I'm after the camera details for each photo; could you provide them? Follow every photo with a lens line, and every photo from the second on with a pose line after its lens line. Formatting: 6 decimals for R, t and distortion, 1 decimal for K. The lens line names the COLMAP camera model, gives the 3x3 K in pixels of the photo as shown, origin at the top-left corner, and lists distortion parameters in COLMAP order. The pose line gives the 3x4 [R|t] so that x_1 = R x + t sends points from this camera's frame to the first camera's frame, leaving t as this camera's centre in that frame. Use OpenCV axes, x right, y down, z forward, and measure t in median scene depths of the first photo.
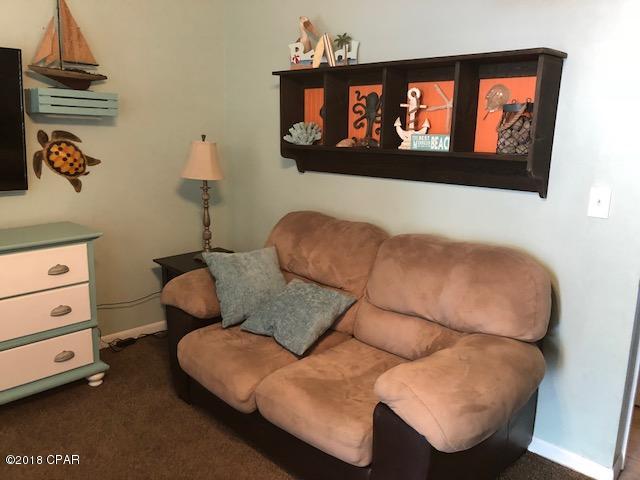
lens RADIAL K [[526.5, 0, 319.4], [0, 526.5, 230.5], [0, 0, 1]] dist [0.042813, -0.008394]
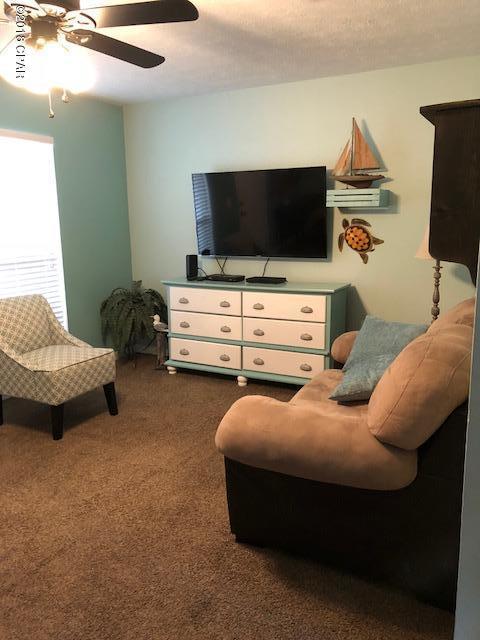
lens RADIAL K [[526.5, 0, 240.0], [0, 526.5, 320.0], [0, 0, 1]] dist [0.042813, -0.008394]
pose [[0.278591, 0.160457, -0.946911, 0.843836], [-0.164941, 0.979289, 0.117416, -0.041122], [0.946140, 0.123474, 0.299287, 0.347341]]
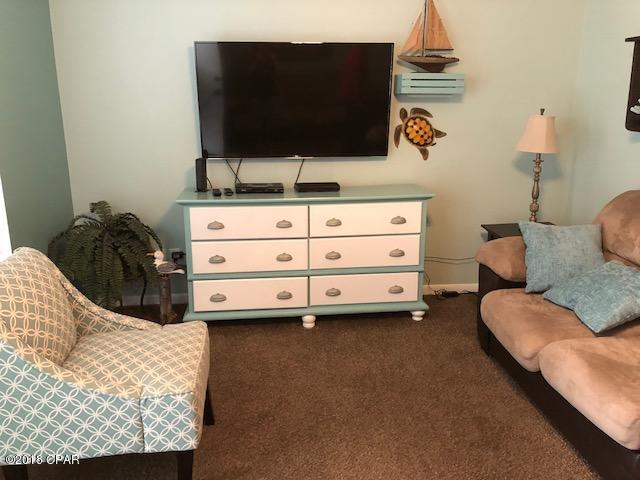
lens RADIAL K [[526.5, 0, 319.4], [0, 526.5, 230.5], [0, 0, 1]] dist [0.042813, -0.008394]
pose [[0.775157, 0.127801, -0.618707, 0.127212], [-0.102669, 0.991790, 0.076236, 0.020975], [0.623370, 0.004427, 0.781914, -0.080061]]
